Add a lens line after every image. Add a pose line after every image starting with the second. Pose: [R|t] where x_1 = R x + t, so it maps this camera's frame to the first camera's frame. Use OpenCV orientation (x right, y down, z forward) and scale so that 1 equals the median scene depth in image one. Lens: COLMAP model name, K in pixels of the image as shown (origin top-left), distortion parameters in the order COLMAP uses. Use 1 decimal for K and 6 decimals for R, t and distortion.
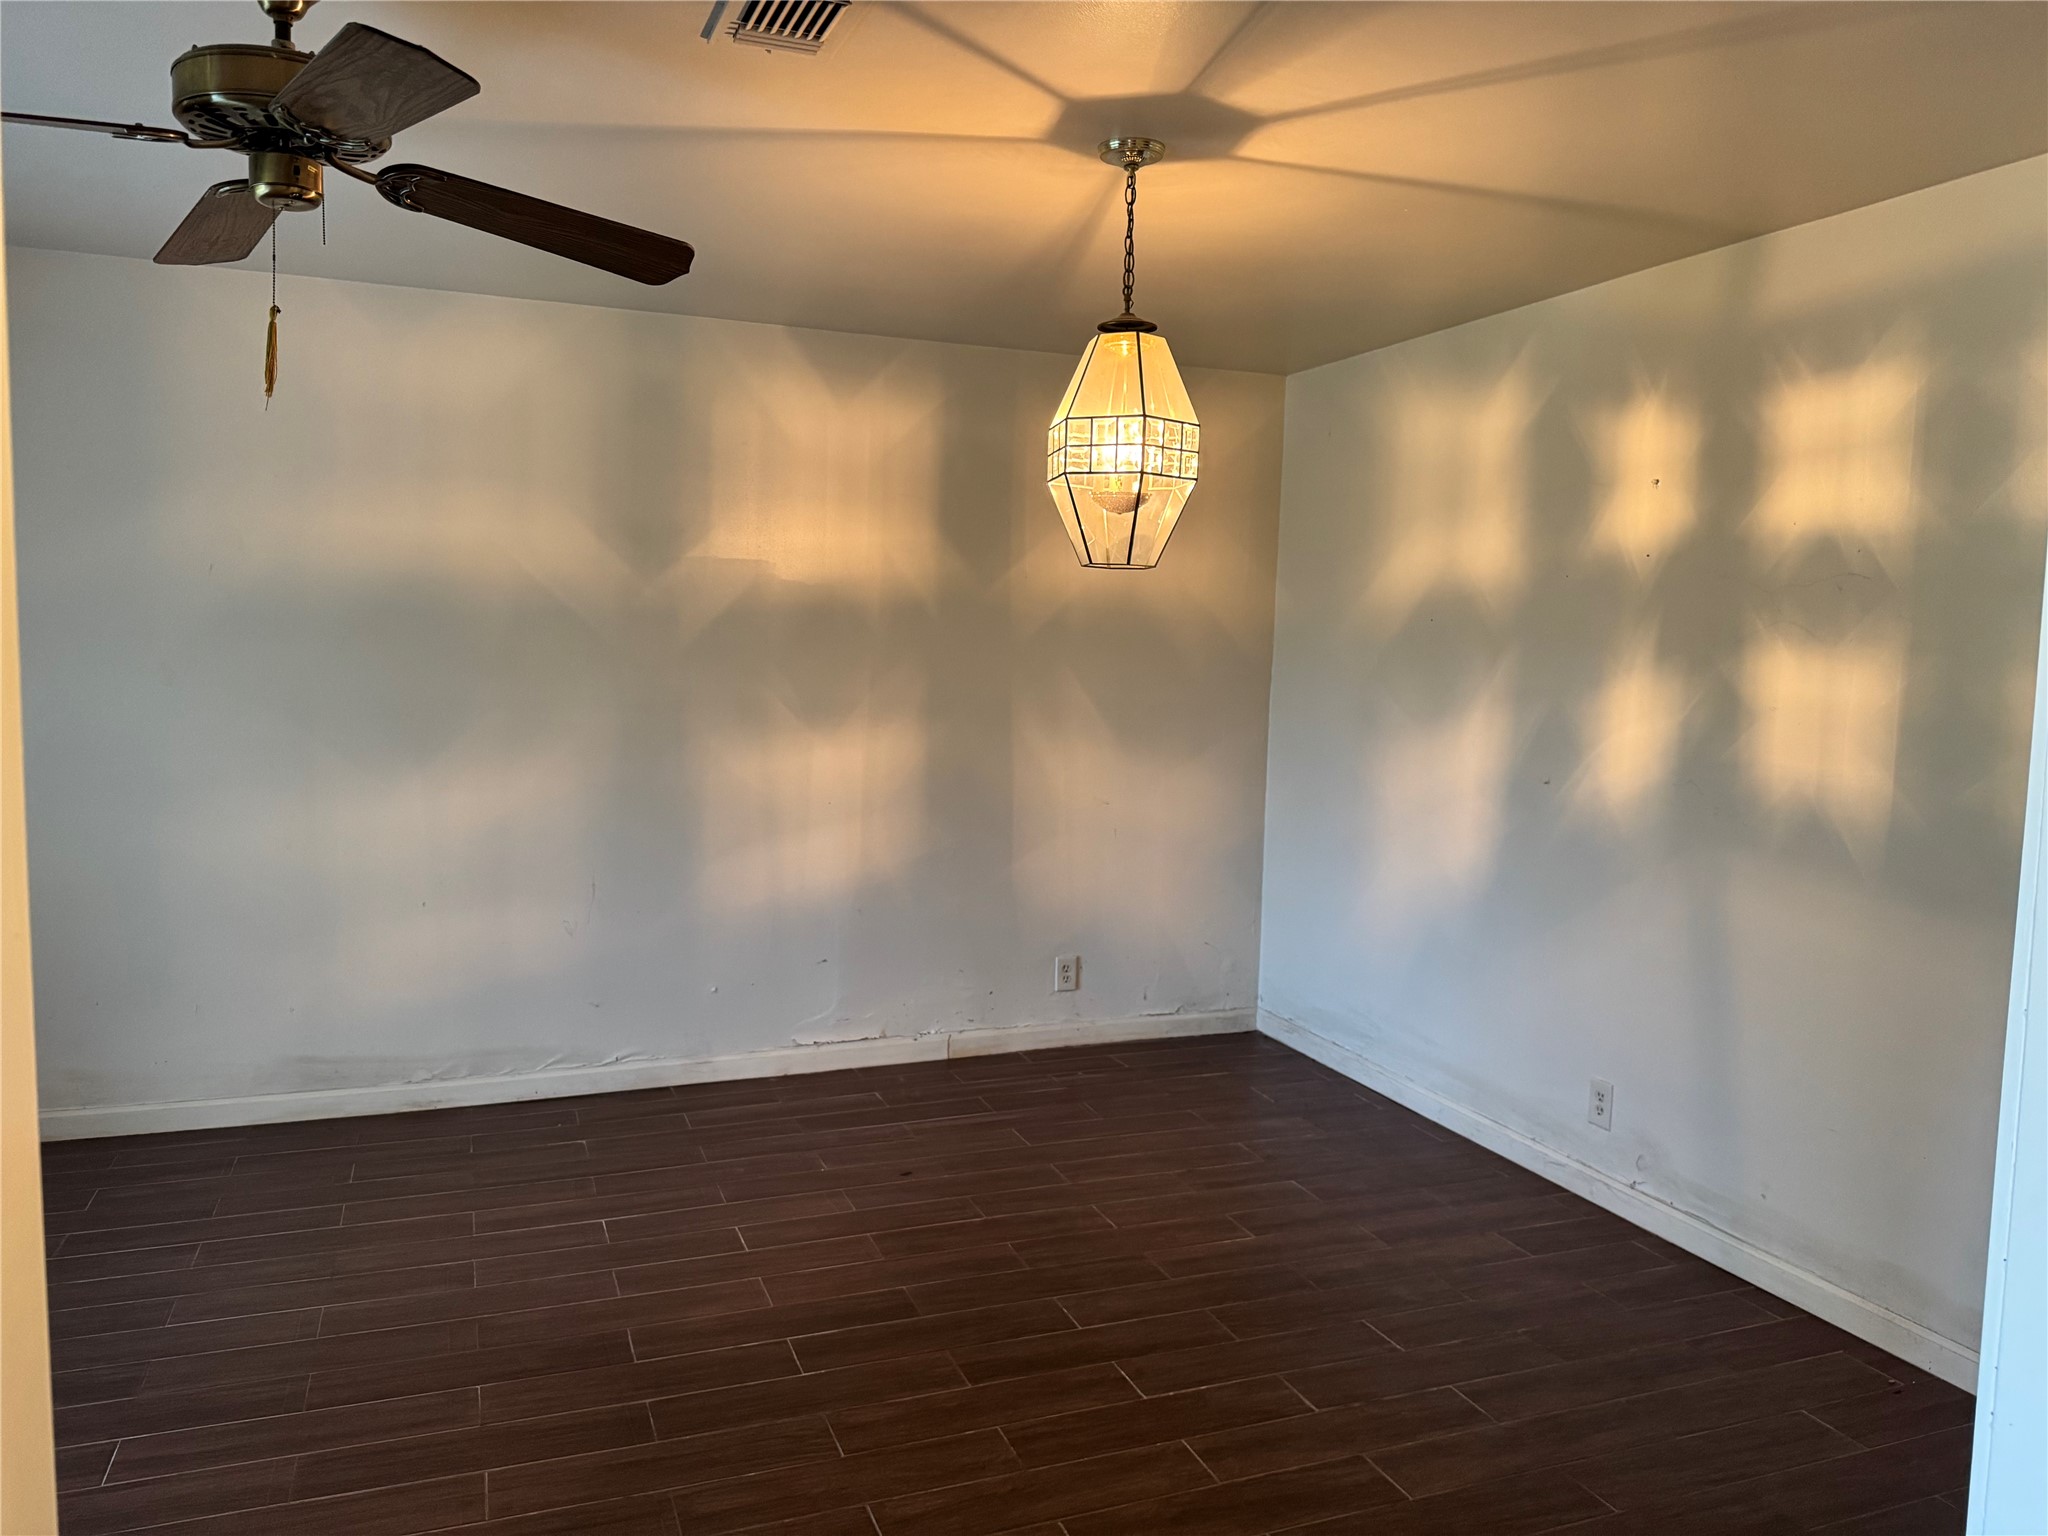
lens RADIAL K [[1460.1, 0, 1021.4], [0, 1460.1, 772.8], [0, 0, 1]] dist [0.081970, -0.097158]
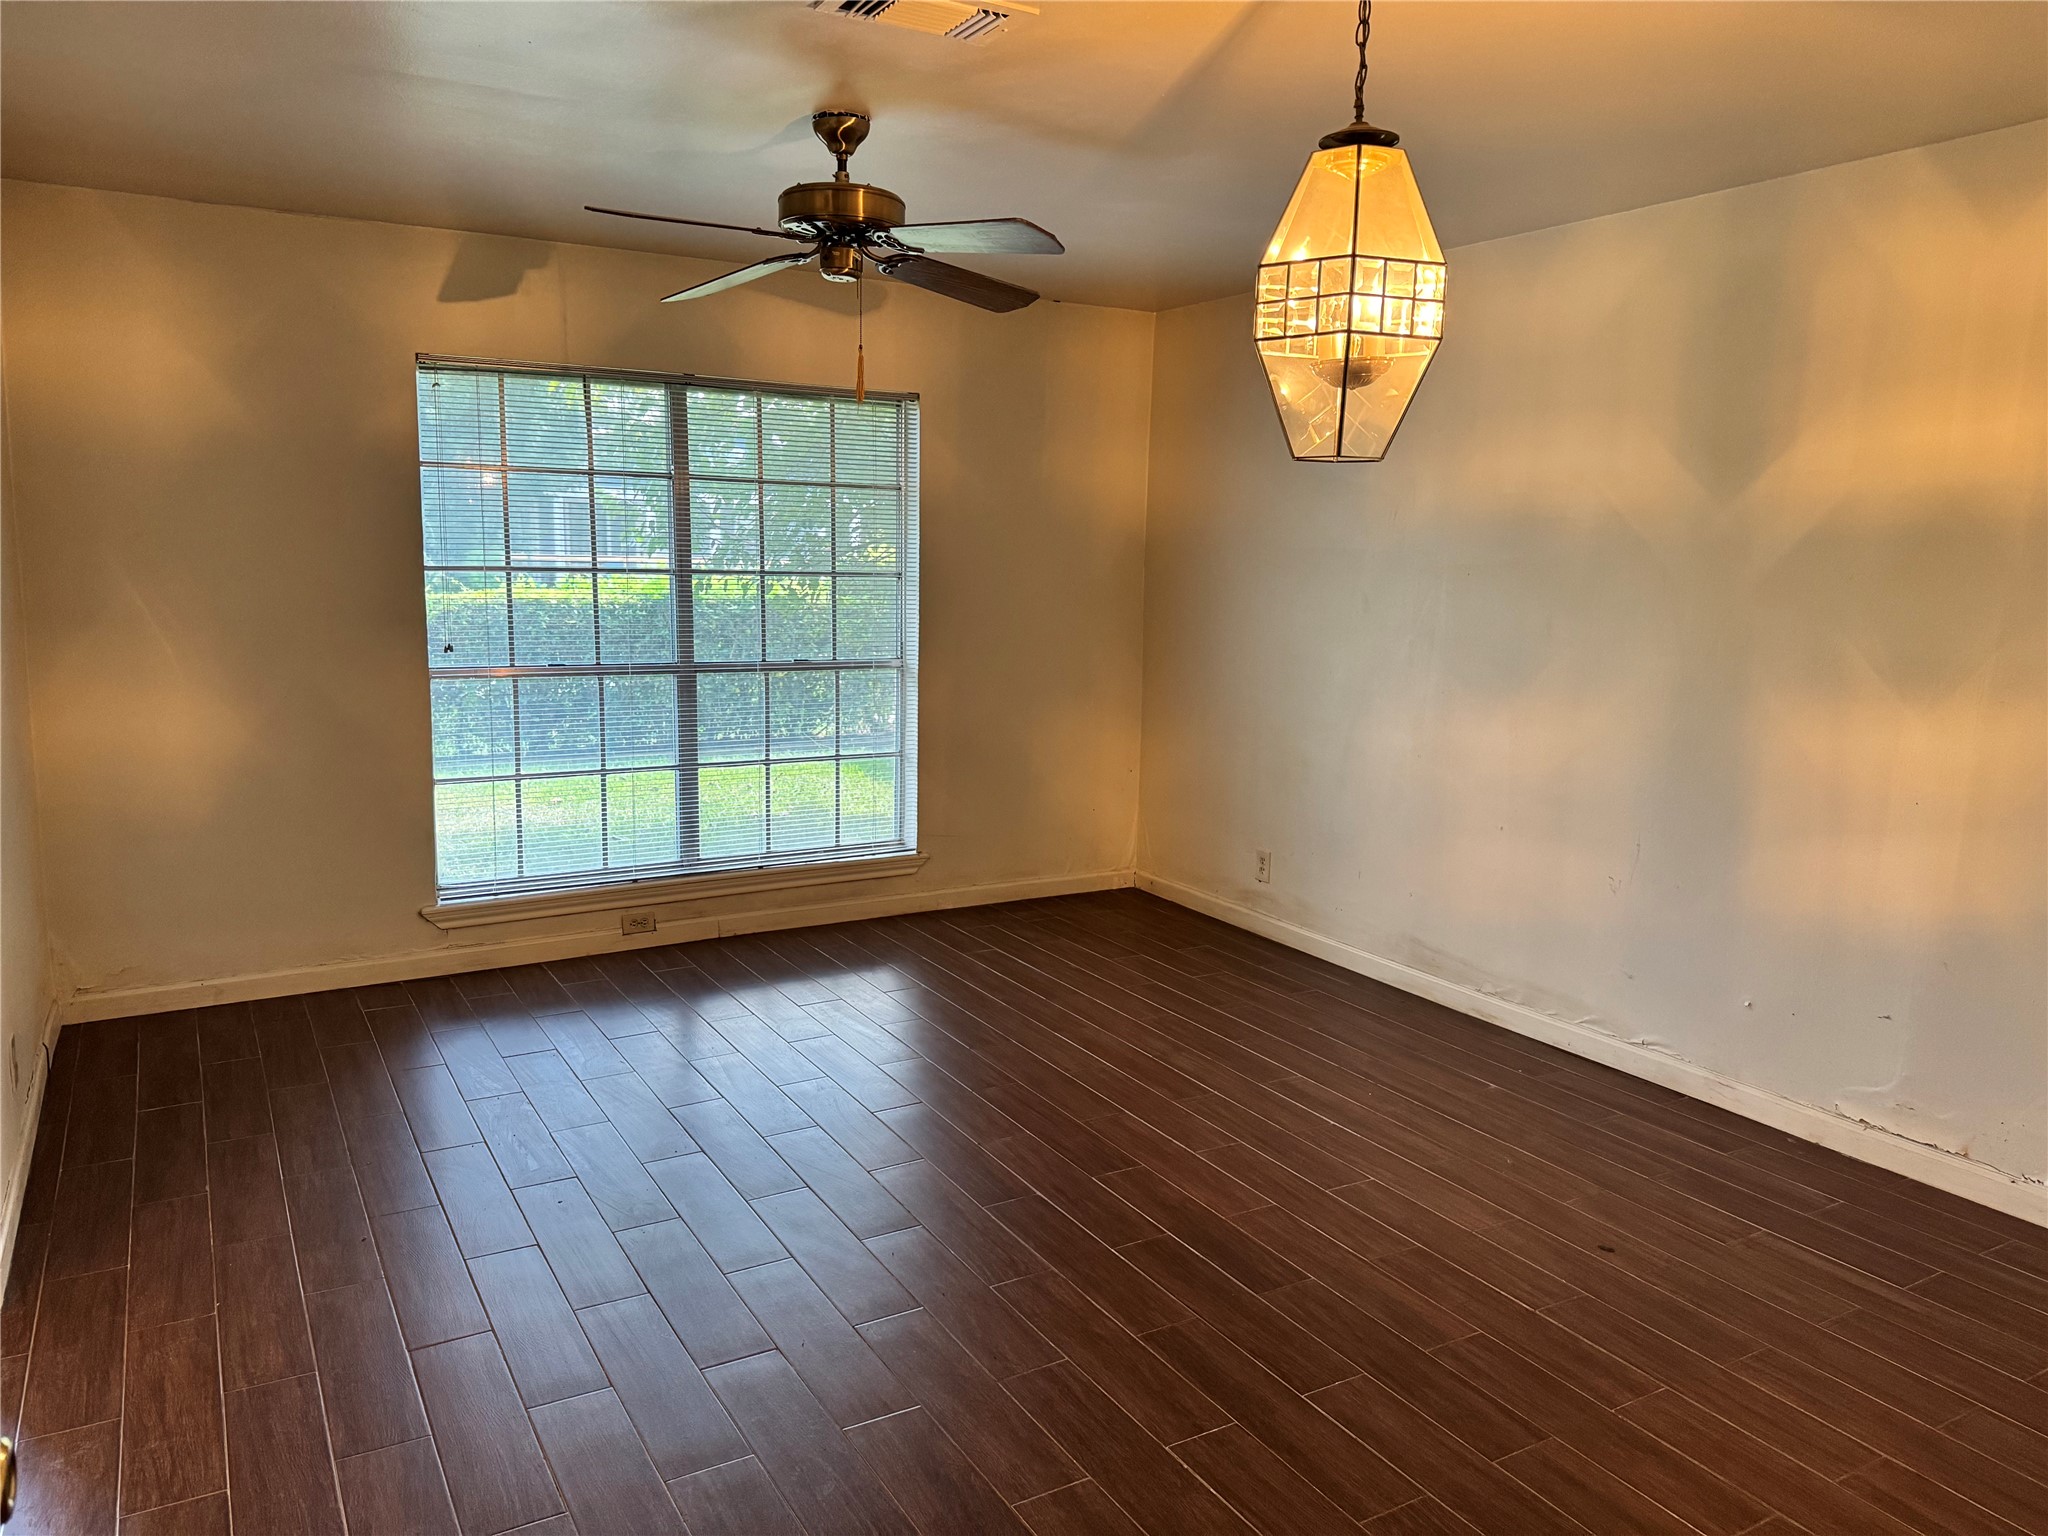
lens RADIAL K [[1460.1, 0, 1021.4], [0, 1460.1, 772.8], [0, 0, 1]] dist [0.081970, -0.097158]
pose [[0.144636, 0.129323, -0.980998, 0.620554], [-0.108076, 0.987556, 0.114253, -0.036118], [0.983565, 0.089497, 0.156812, 0.541398]]
